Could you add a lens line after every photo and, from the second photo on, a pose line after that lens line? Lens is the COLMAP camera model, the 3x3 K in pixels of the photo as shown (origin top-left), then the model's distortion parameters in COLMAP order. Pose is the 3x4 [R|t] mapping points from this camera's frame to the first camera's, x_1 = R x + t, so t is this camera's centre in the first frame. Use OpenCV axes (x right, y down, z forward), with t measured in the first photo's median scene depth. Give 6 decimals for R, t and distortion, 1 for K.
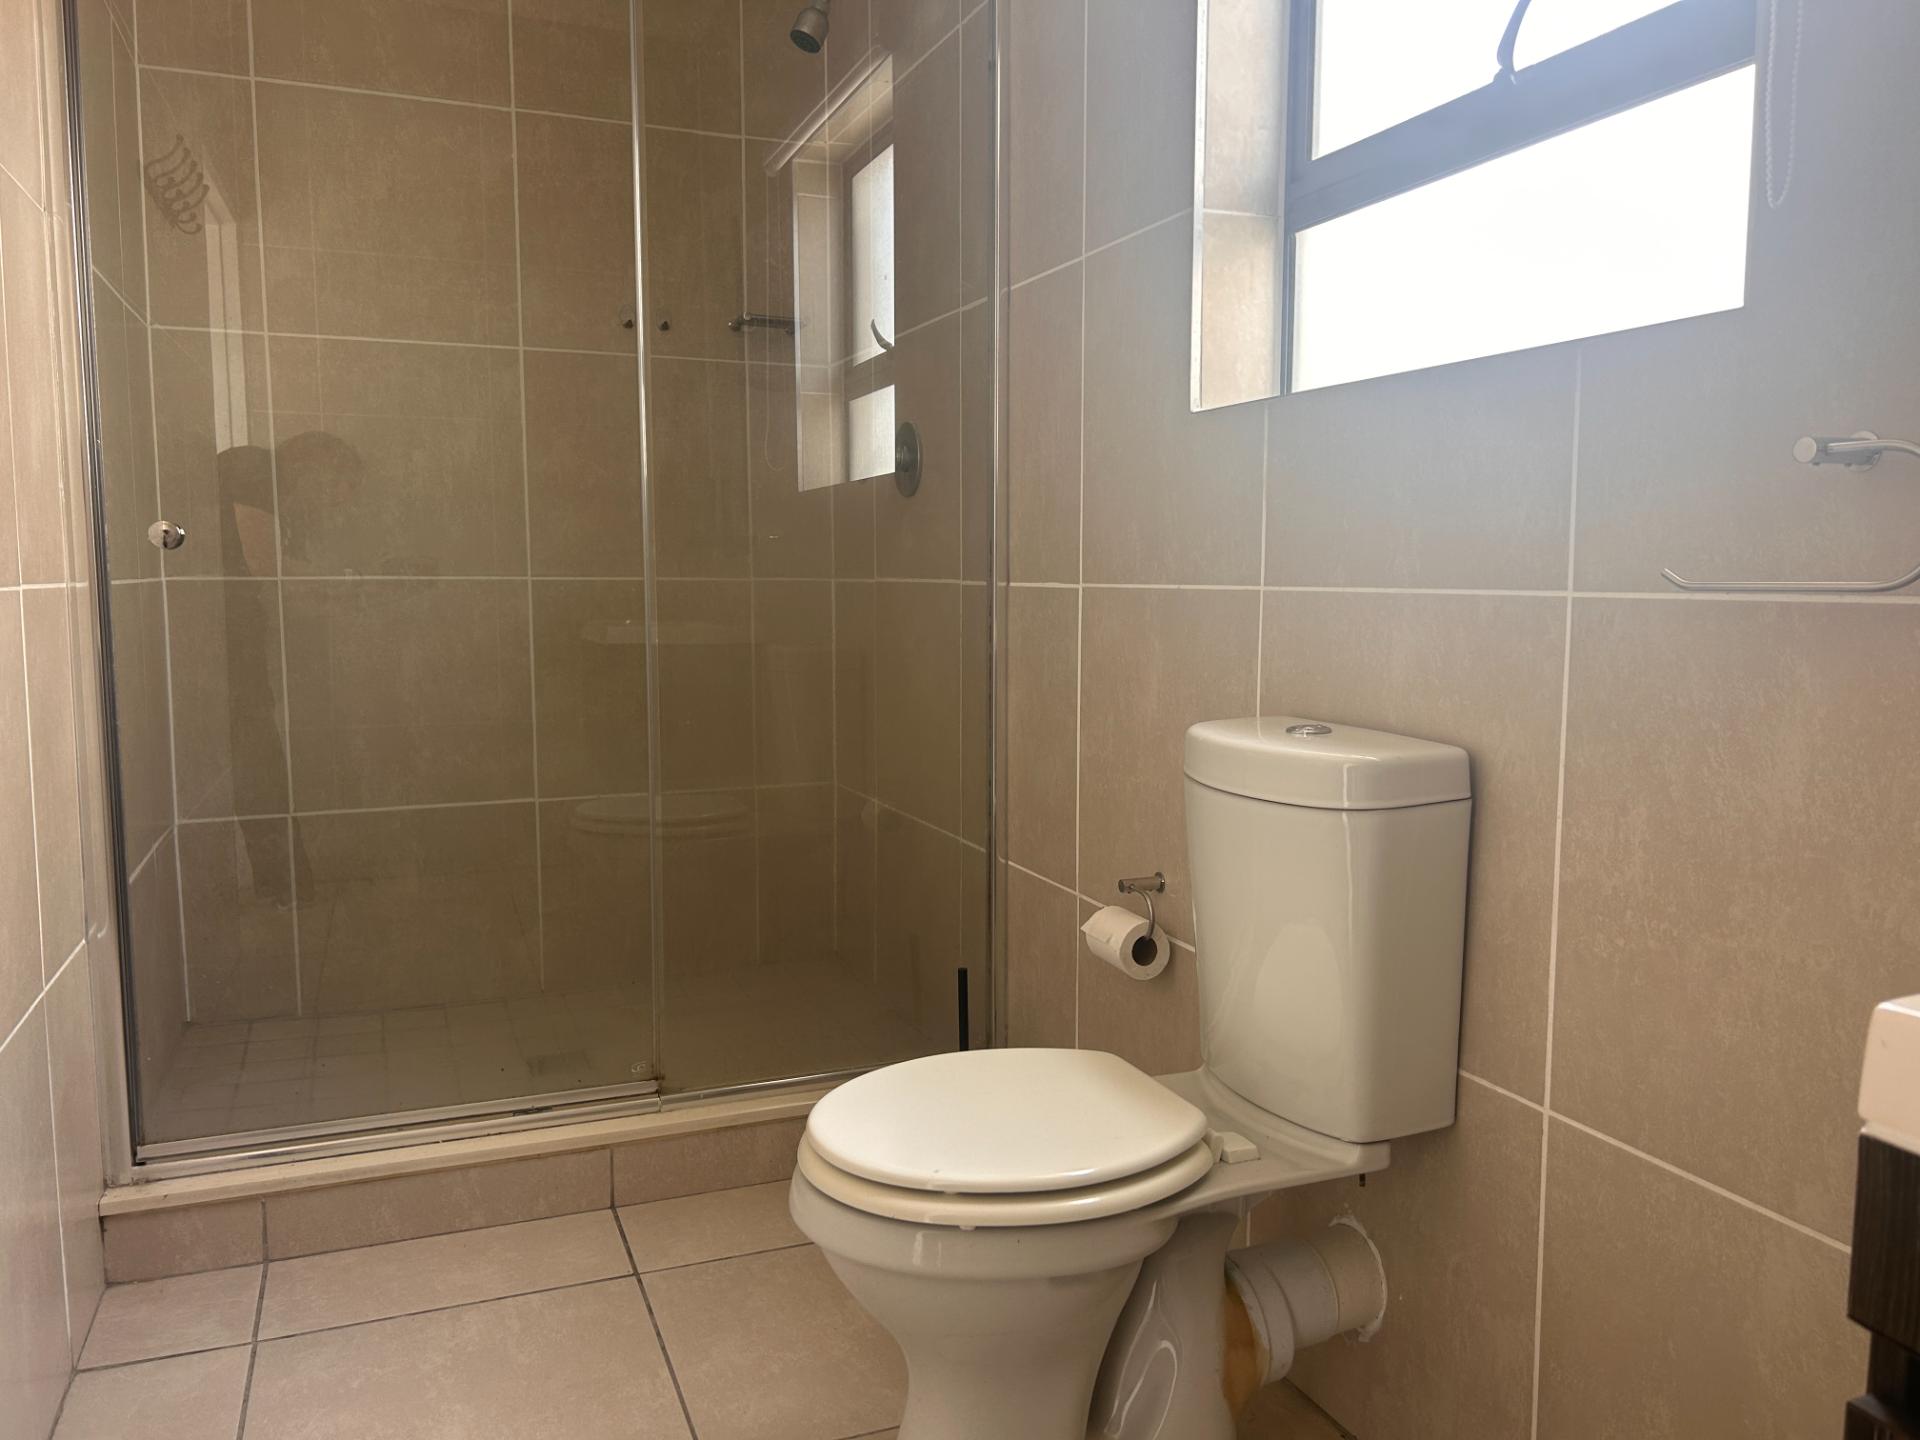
lens RADIAL K [[1453.1, 0, 960.0], [0, 1453.1, 720.0], [0, 0, 1]] dist [0.051737, -0.066053]
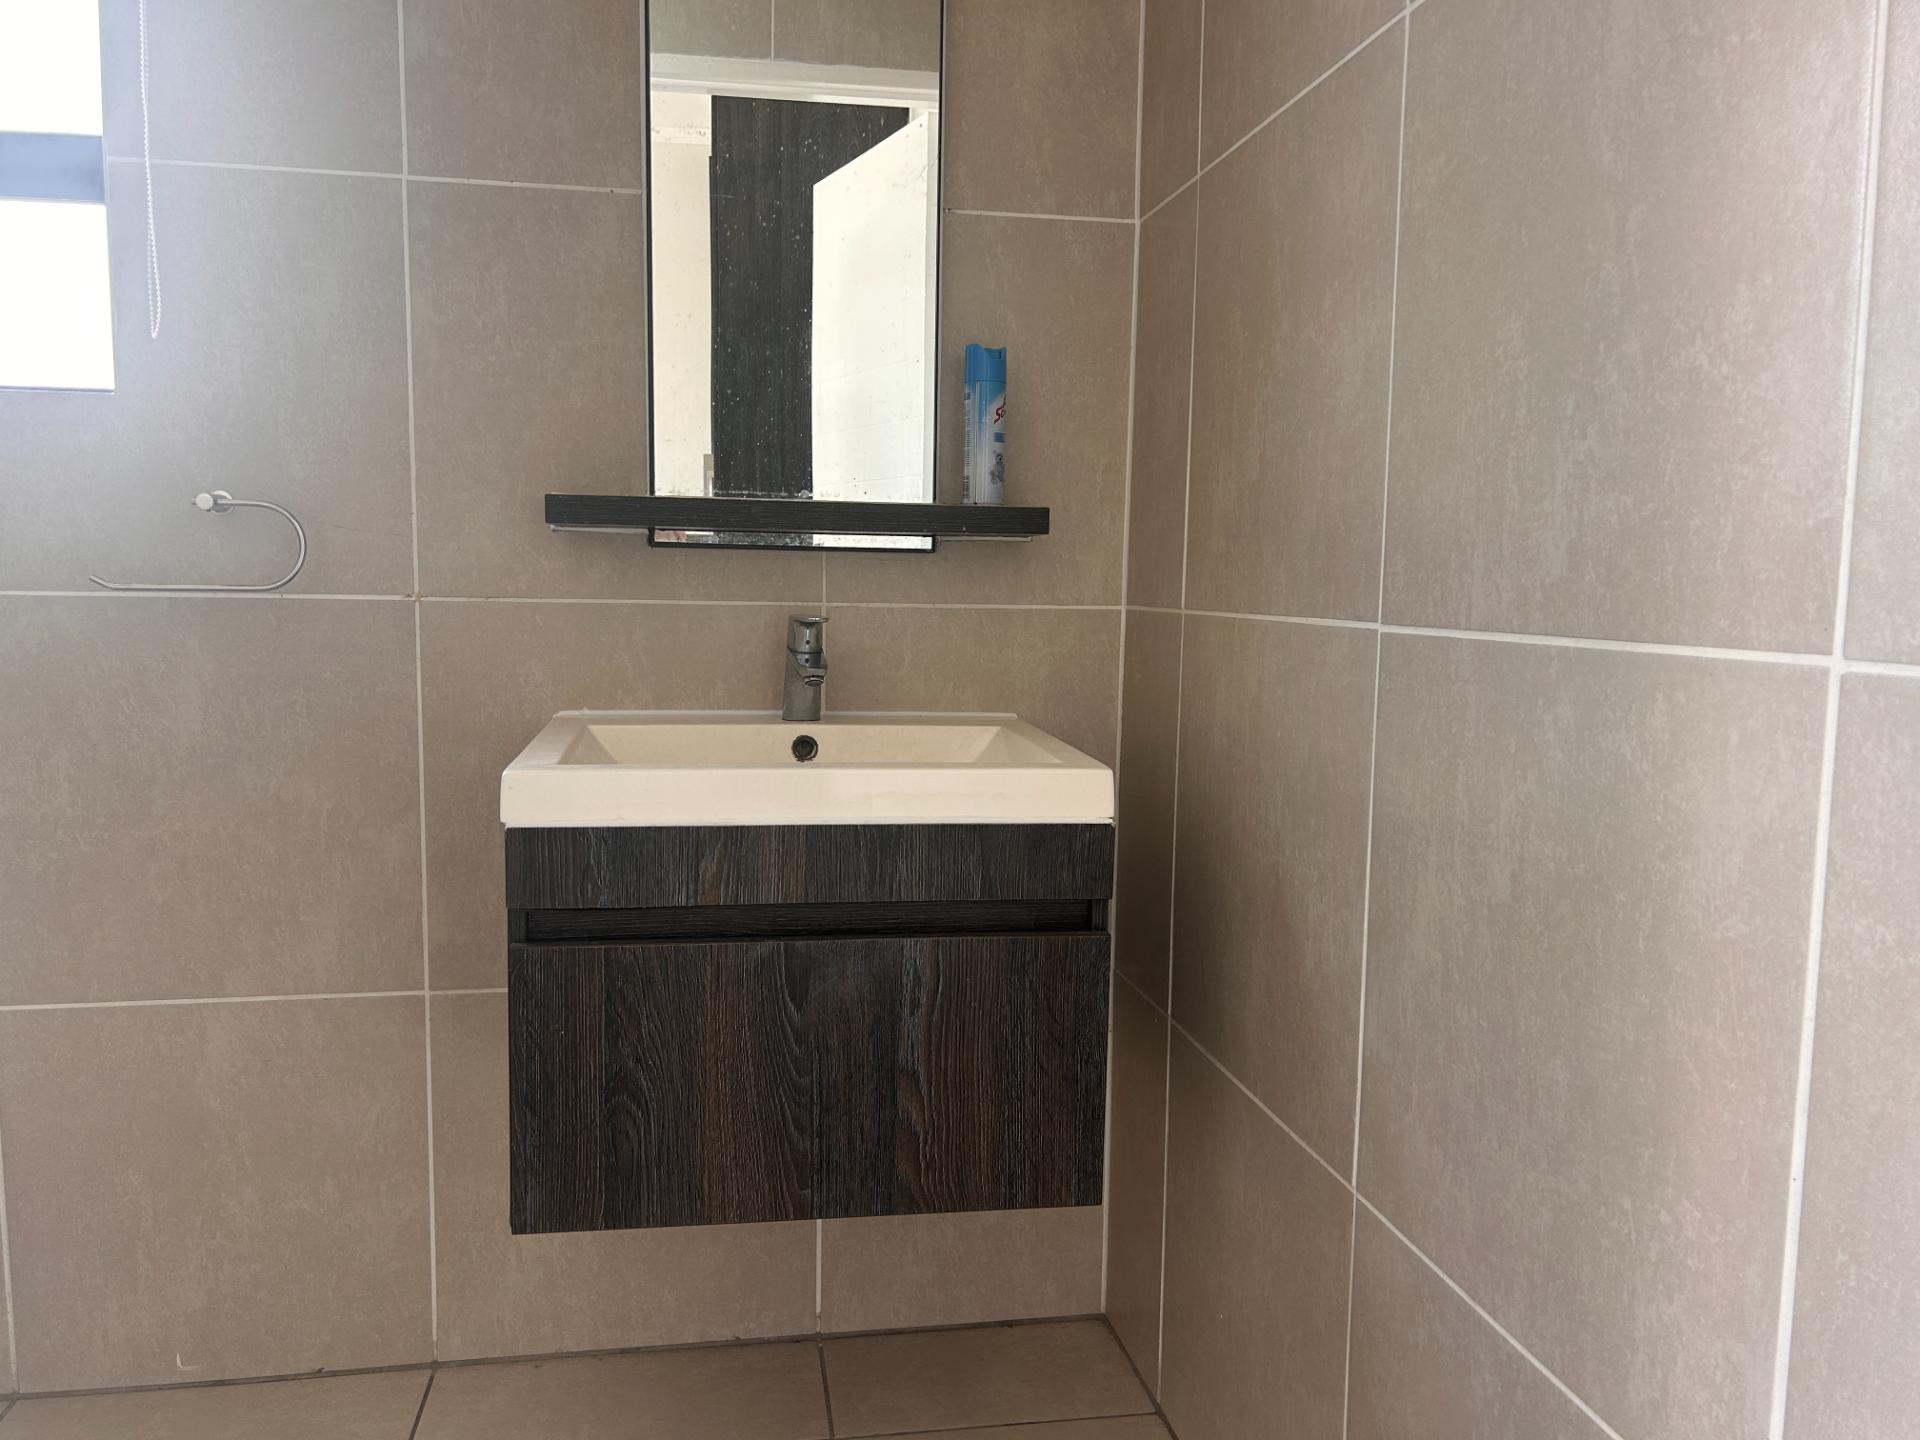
lens RADIAL K [[1446.1, 0, 971.0], [0, 1446.1, 726.2], [0, 0, 1]] dist [0.085003, -0.110921]
pose [[0.209193, -0.102689, 0.972468, -0.724038], [0.087153, 0.992471, 0.086053, -0.007127], [-0.973983, 0.066752, 0.216568, -0.115974]]
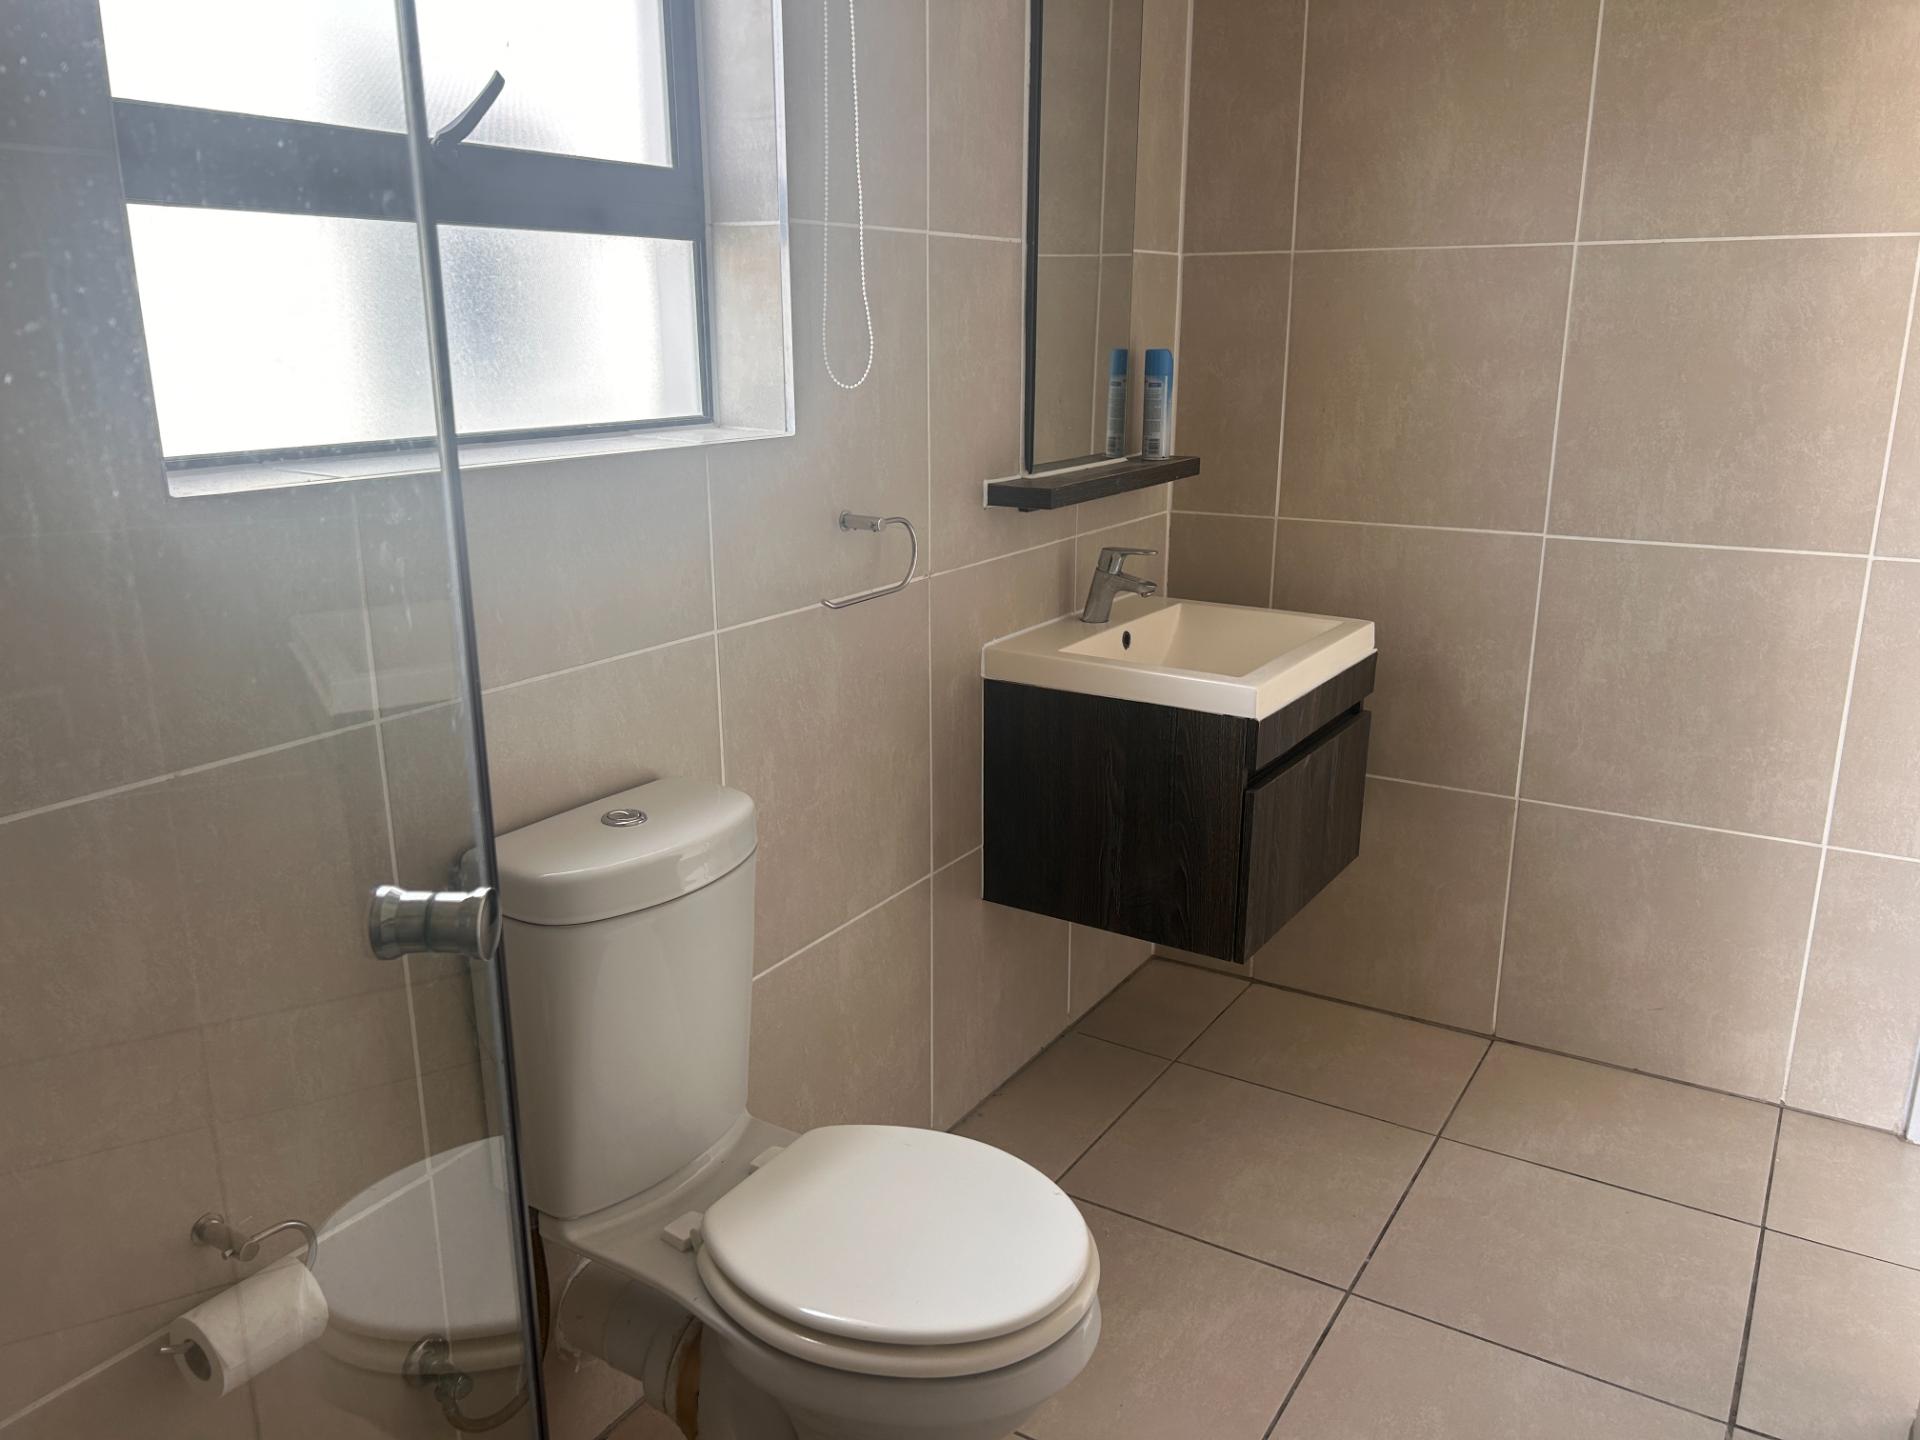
lens RADIAL K [[1446.1, 0, 971.0], [0, 1446.1, 726.2], [0, 0, 1]] dist [0.085003, -0.110921]
pose [[-0.600852, -0.220044, 0.768477, -0.883126], [0.078741, 0.940397, 0.330837, -0.488440], [-0.795472, 0.259295, -0.547713, 1.783371]]
